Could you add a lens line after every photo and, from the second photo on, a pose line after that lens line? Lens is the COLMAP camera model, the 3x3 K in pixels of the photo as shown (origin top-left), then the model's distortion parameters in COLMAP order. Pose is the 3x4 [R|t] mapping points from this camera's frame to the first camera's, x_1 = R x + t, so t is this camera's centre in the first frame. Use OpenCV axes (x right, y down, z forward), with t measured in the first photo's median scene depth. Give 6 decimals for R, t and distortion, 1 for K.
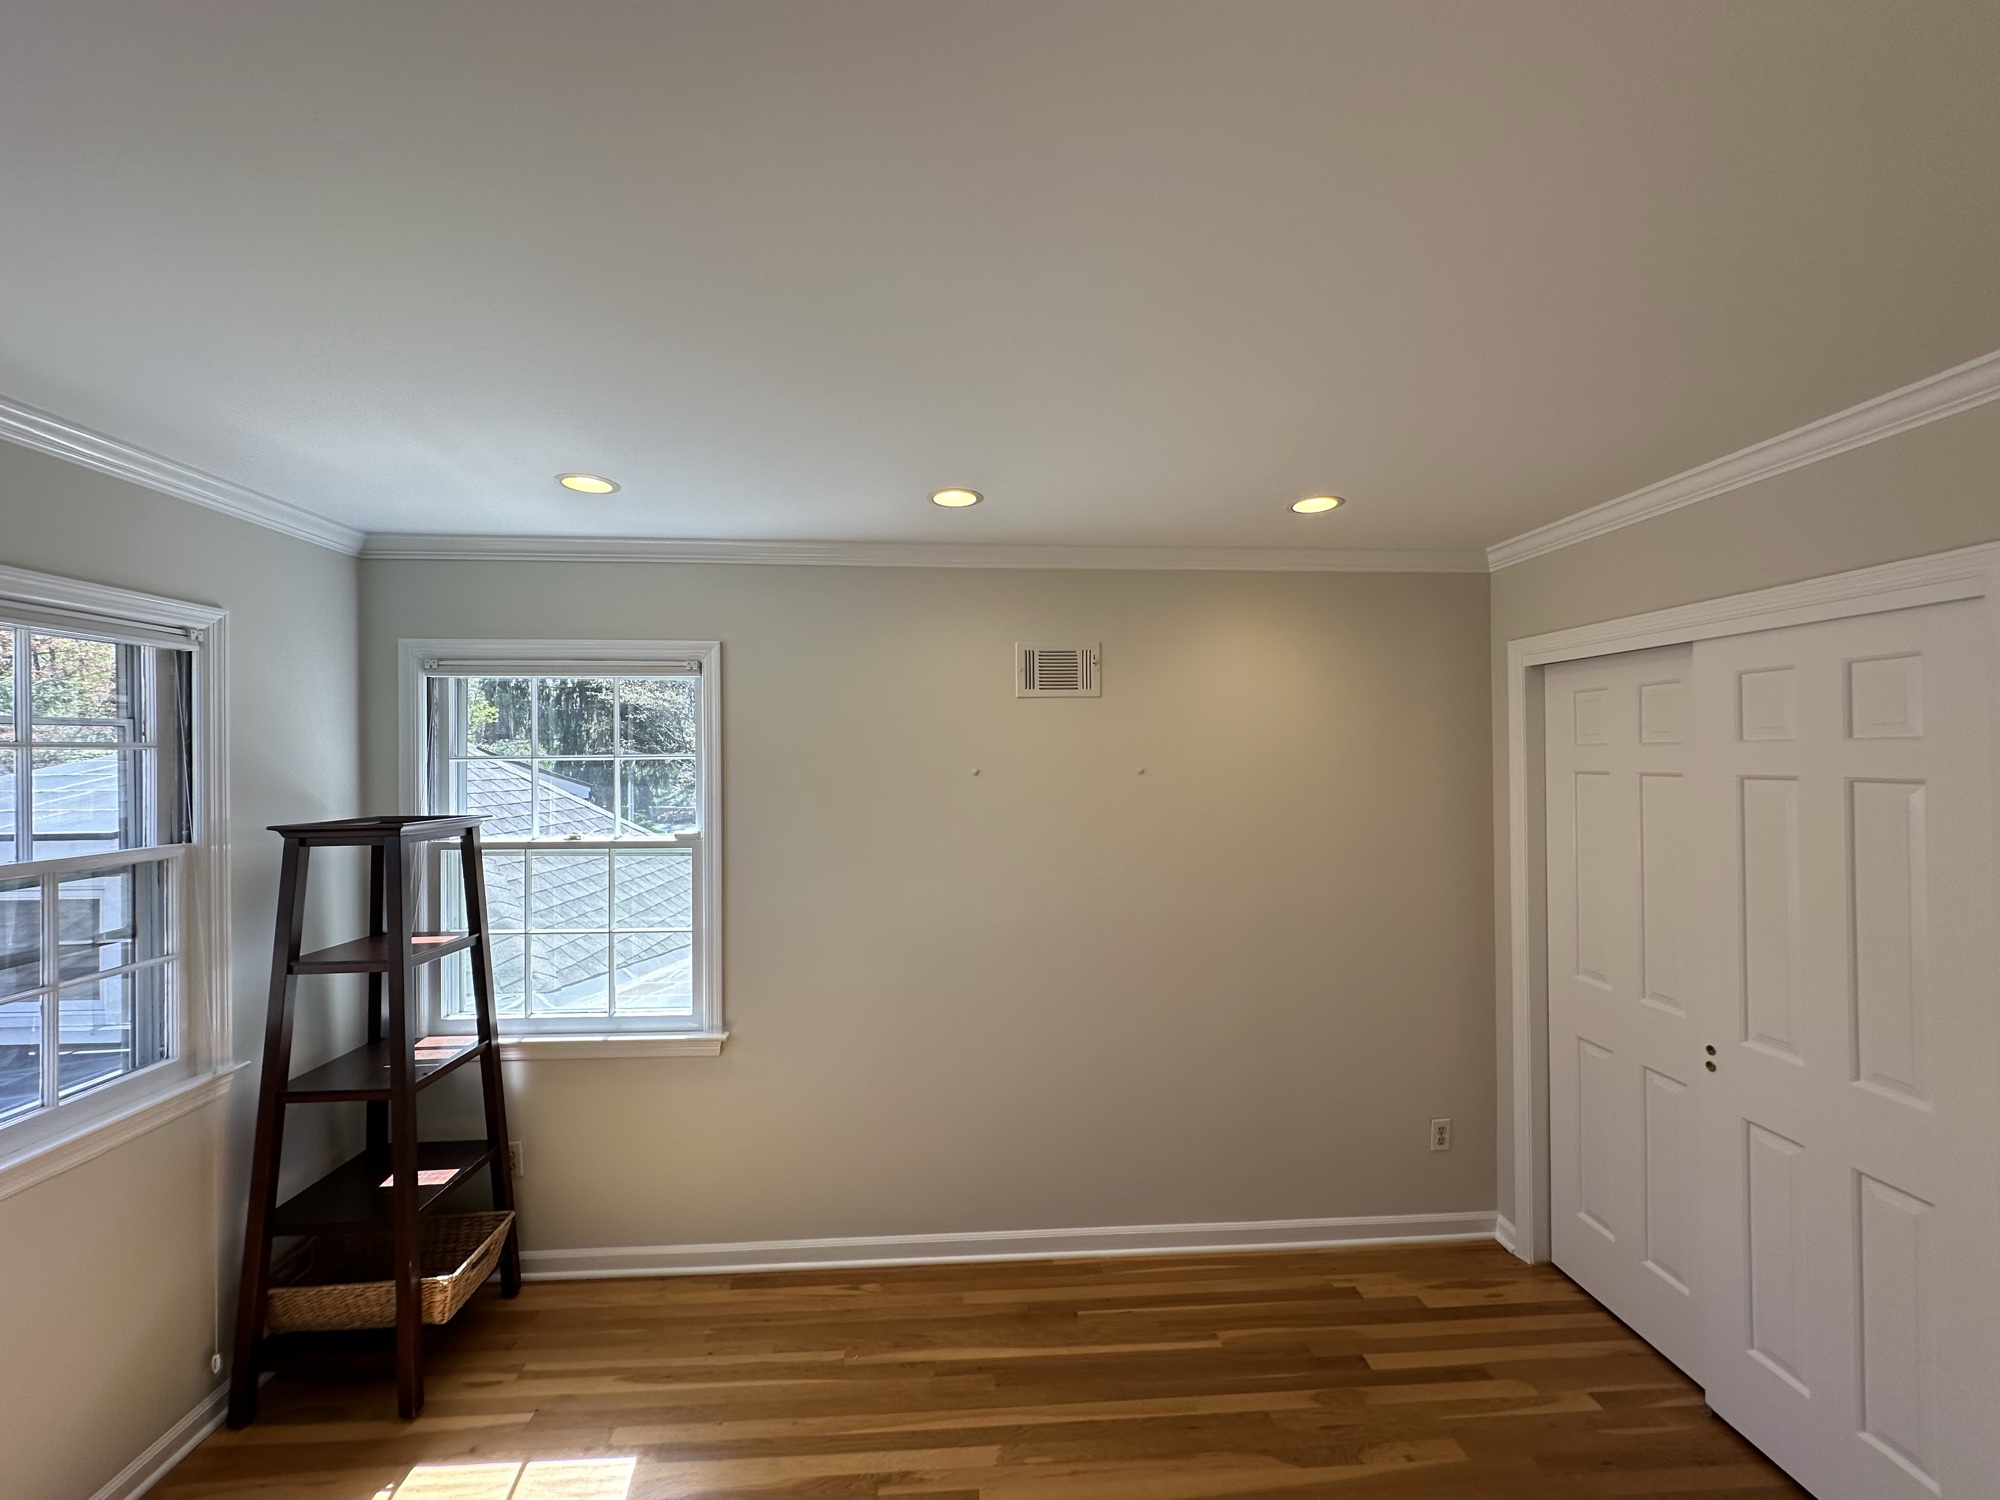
lens RADIAL K [[803.6, 0, 1001.1], [0, 803.6, 747.1], [0, 0, 1]] dist [-0.001627, 0.000861]
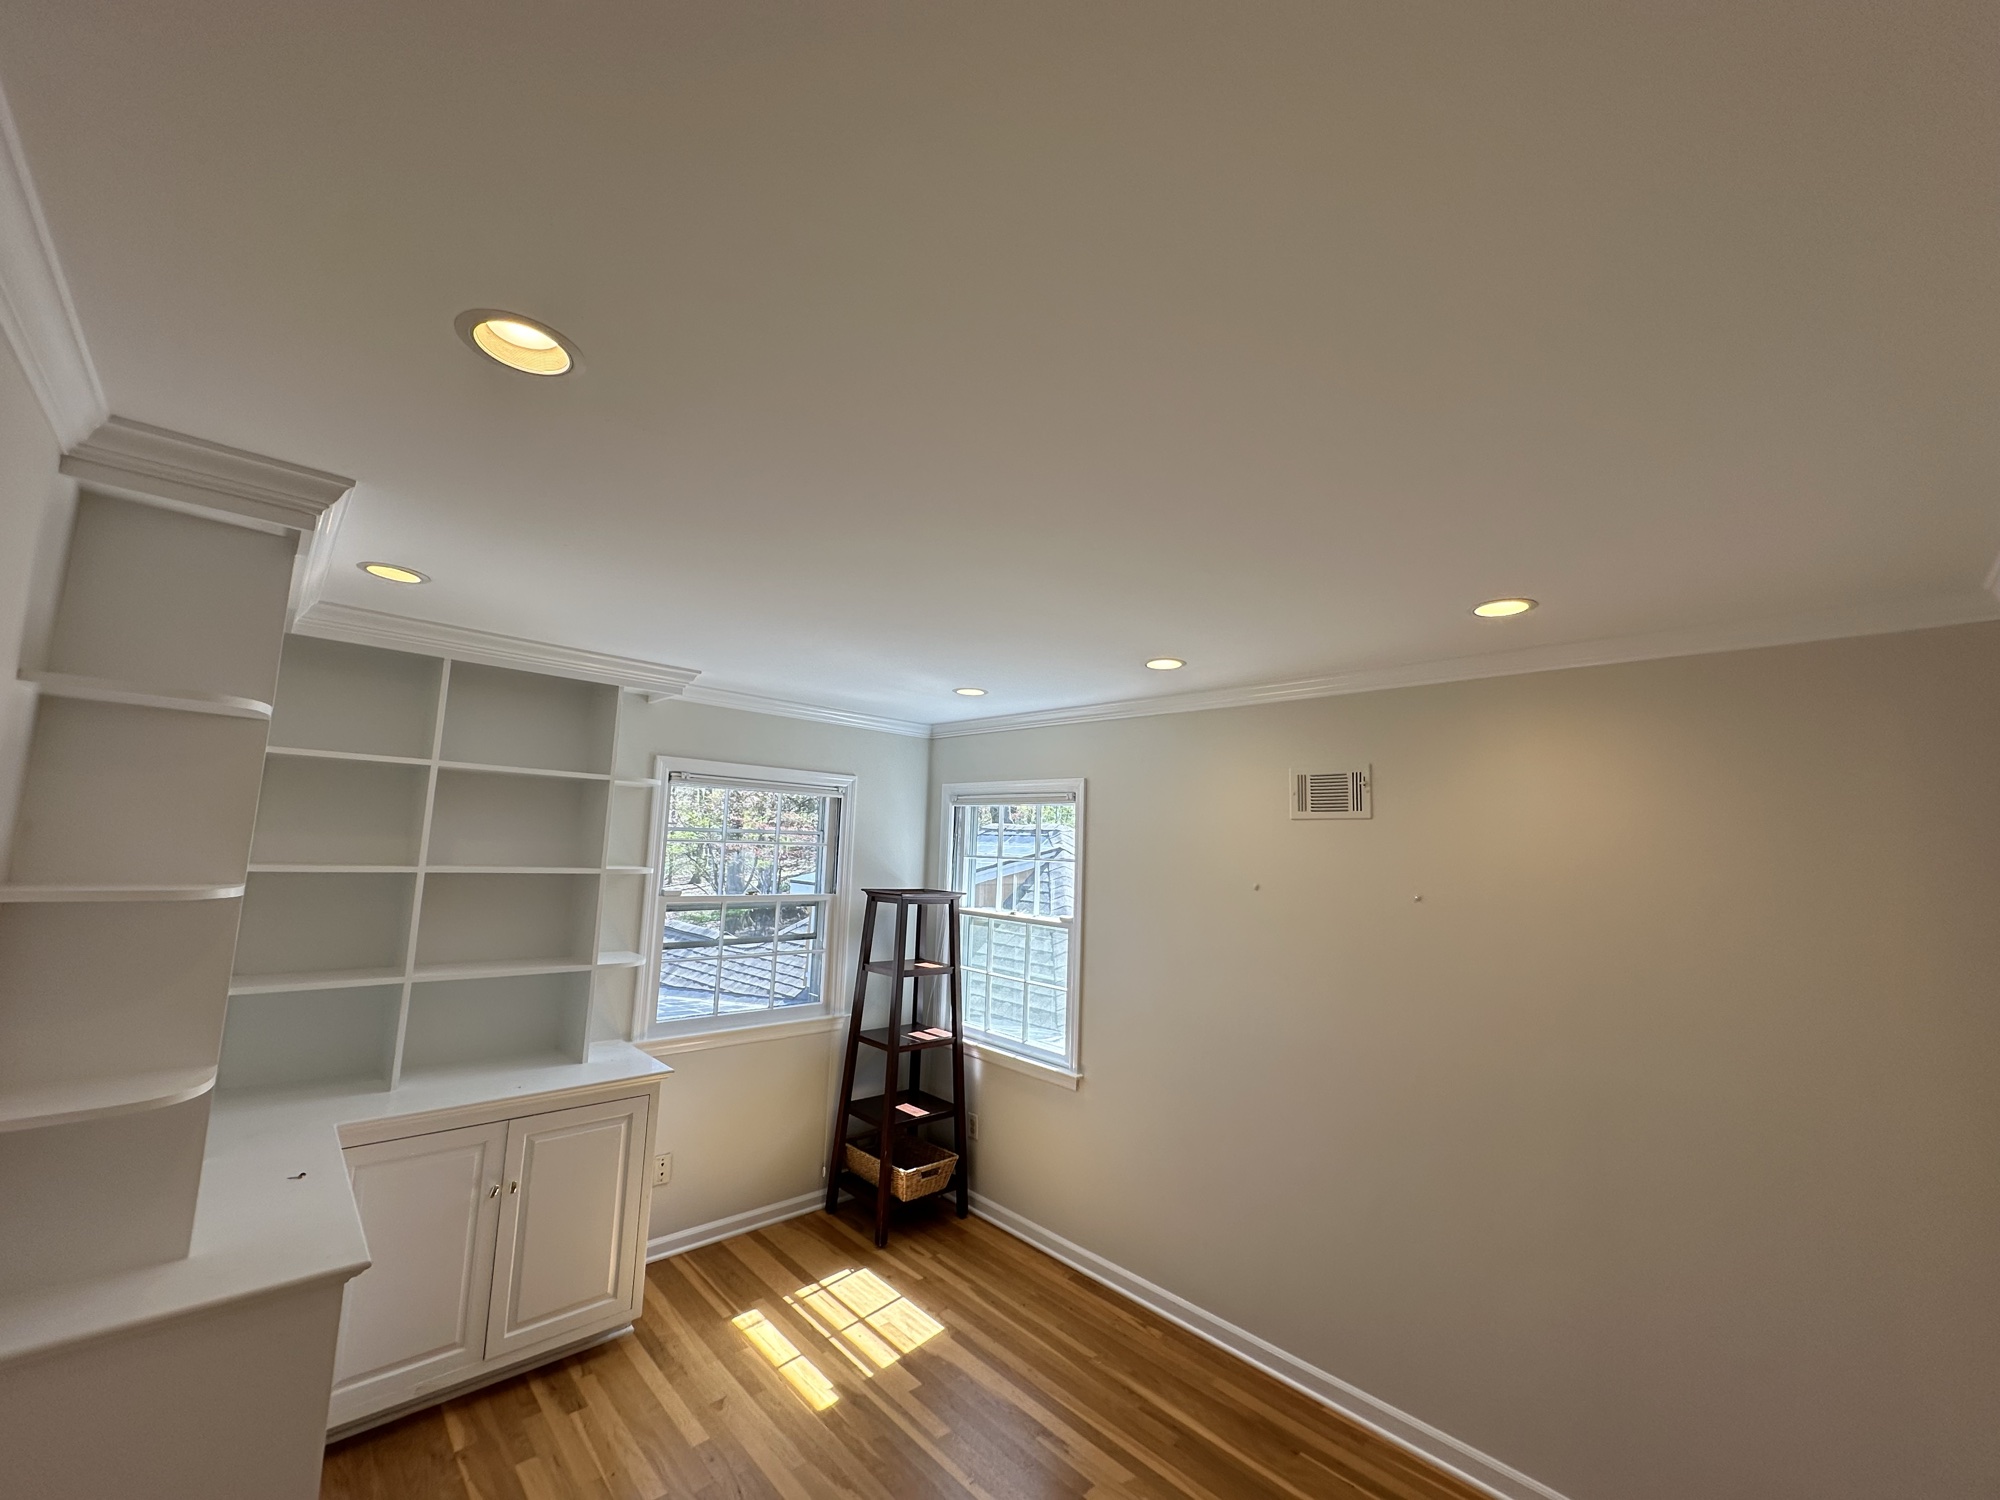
lens RADIAL K [[803.6, 0, 1002.5], [0, 803.6, 753.9], [0, 0, 1]] dist [-0.001627, 0.000861]
pose [[0.637296, -0.061055, -0.768197, 0.696853], [-0.037664, 0.993197, -0.110184, -0.018095], [0.769698, 0.099153, 0.630661, 0.023594]]
